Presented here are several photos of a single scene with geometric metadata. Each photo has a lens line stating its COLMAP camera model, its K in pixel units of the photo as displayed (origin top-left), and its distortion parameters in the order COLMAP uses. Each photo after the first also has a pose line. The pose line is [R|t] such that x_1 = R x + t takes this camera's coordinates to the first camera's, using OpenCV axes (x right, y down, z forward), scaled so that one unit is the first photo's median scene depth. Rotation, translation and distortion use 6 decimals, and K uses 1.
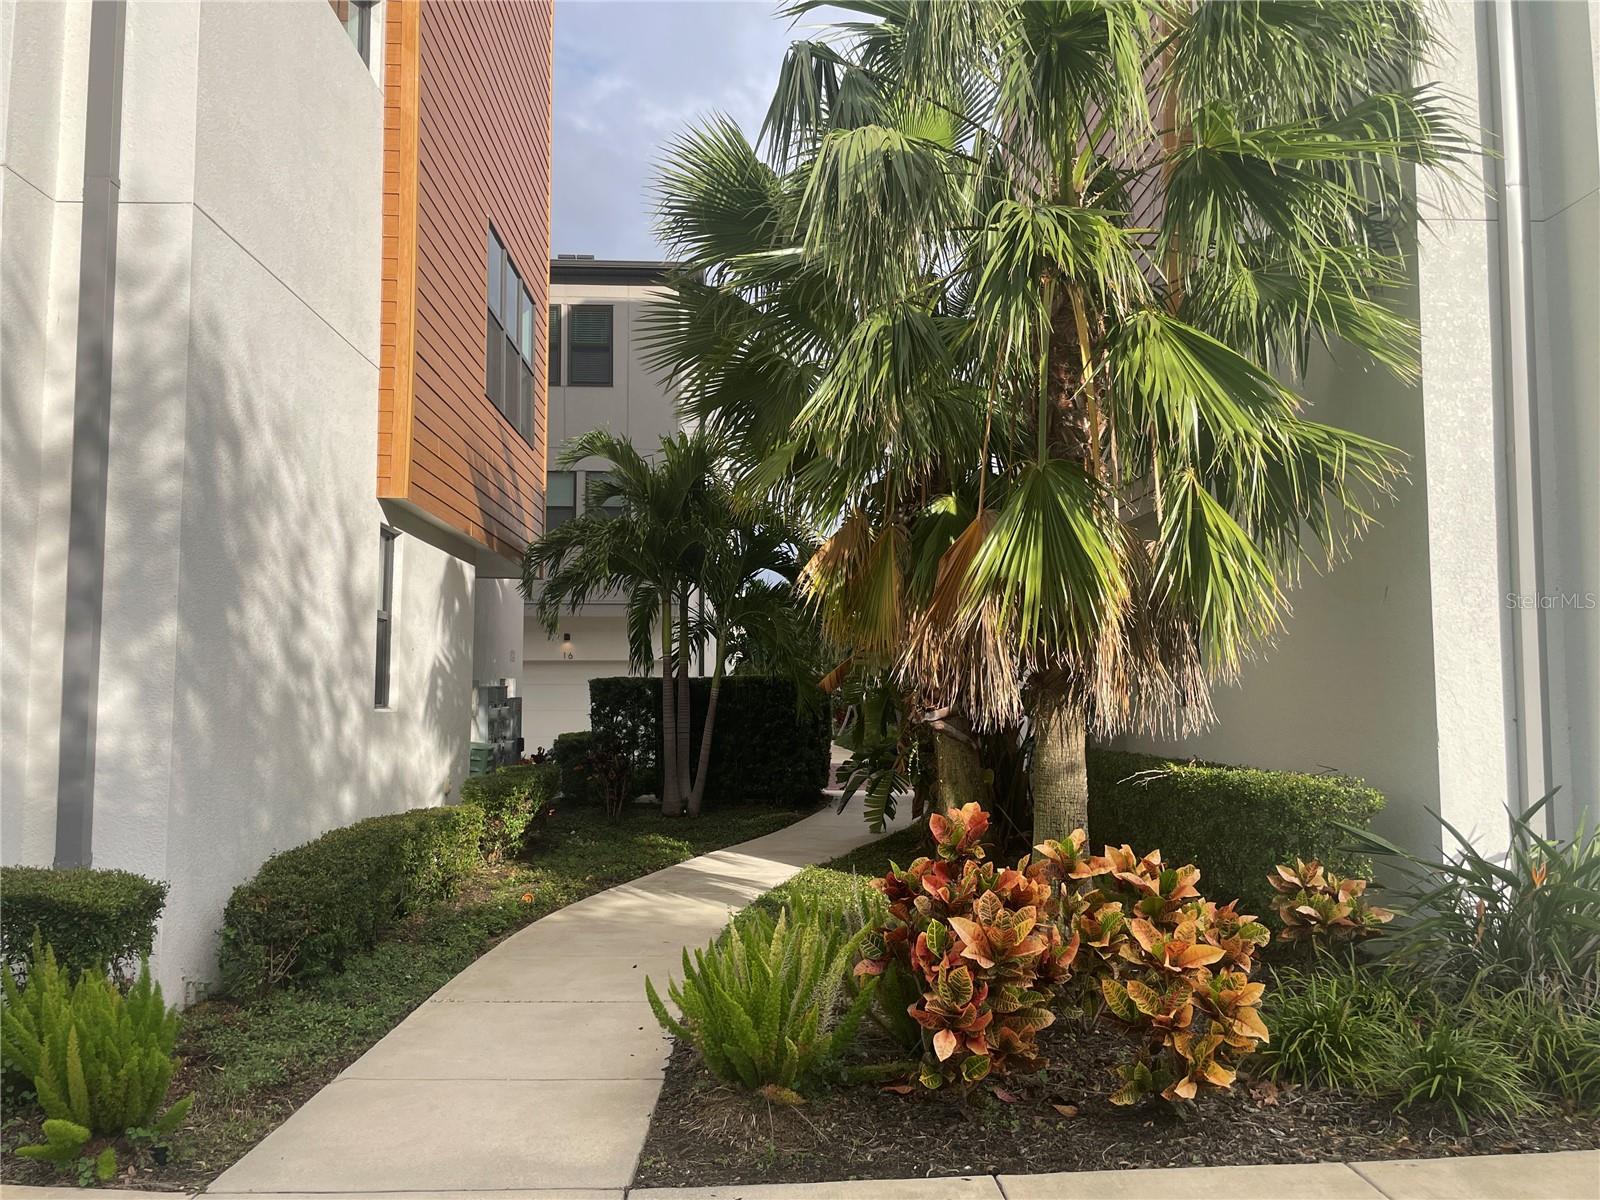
lens RADIAL K [[1290.8, 0, 800.0], [0, 1290.8, 600.0], [0, 0, 1]] dist [0.141260, -0.190641]
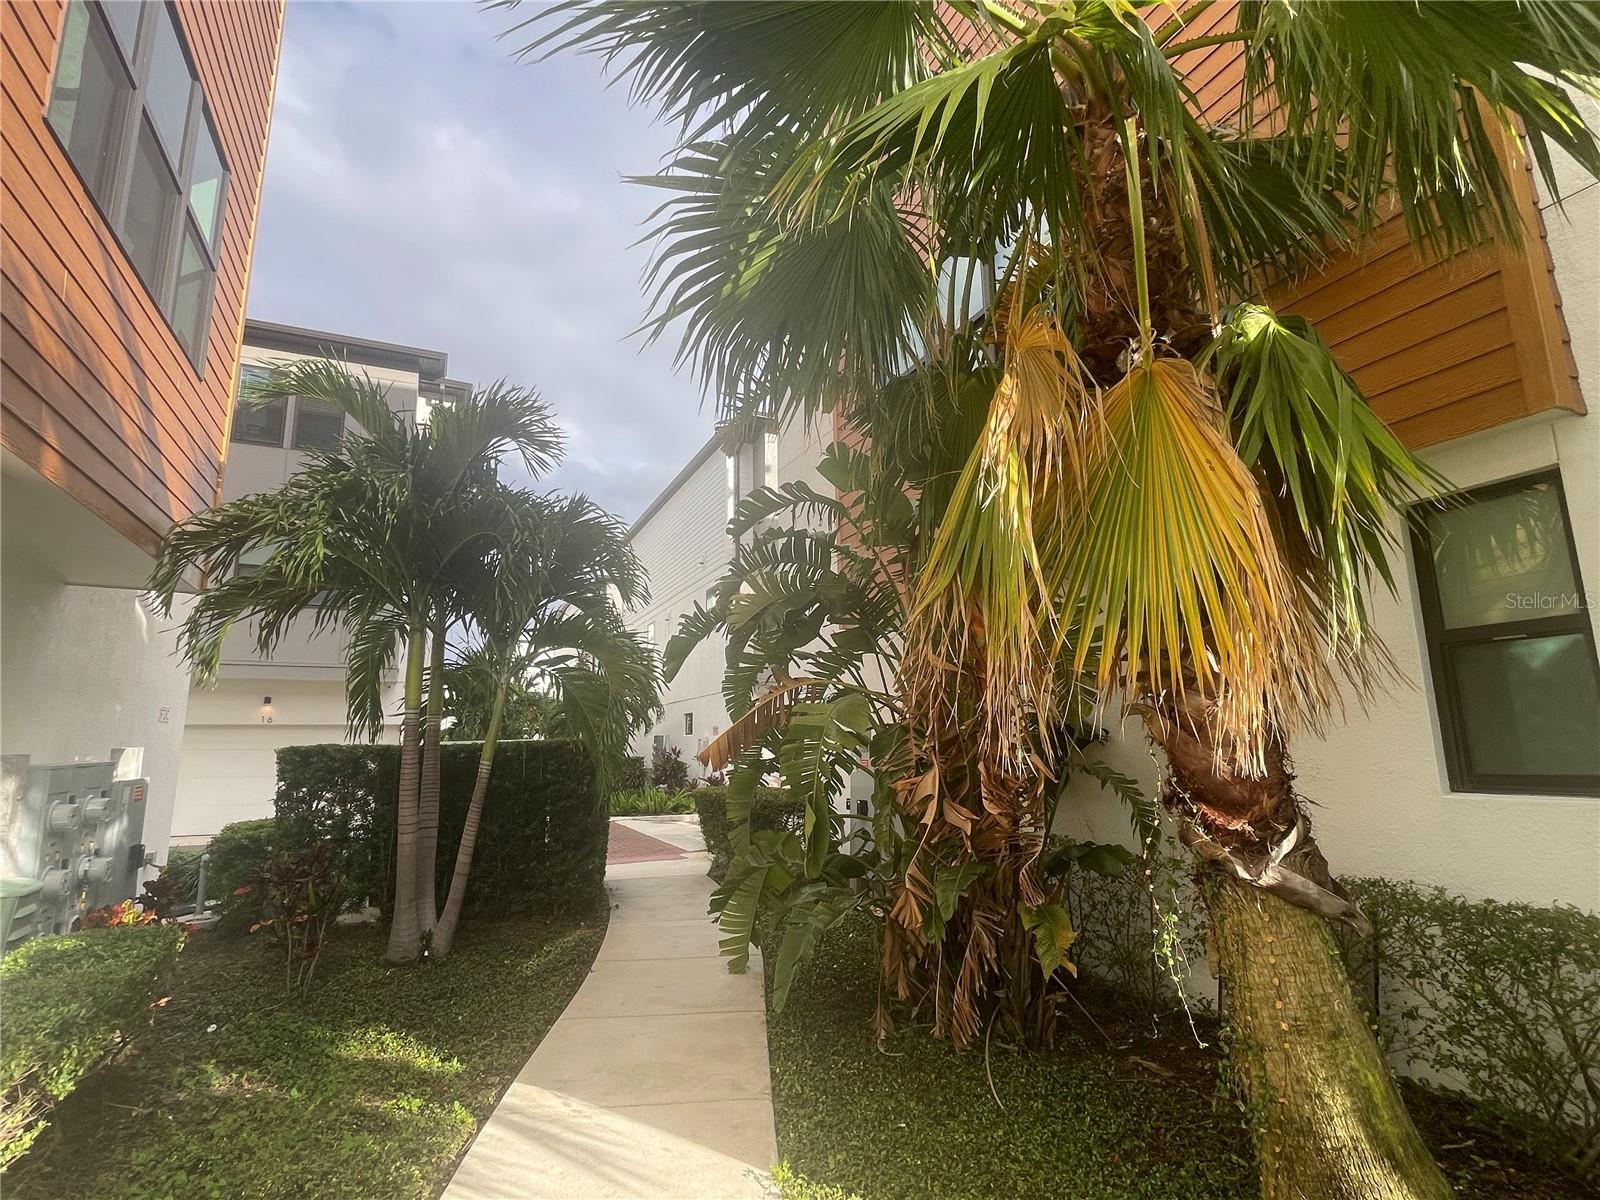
lens RADIAL K [[814.1, 0, 800.0], [0, 814.1, 600.0], [0, 0, 1]] dist [0.013426, 0.000323]
pose [[0.926878, 0.059882, 0.370555, -0.072438], [-0.020119, 0.993699, -0.110258, 0.025610], [-0.374822, 0.094741, 0.922243, 0.496241]]
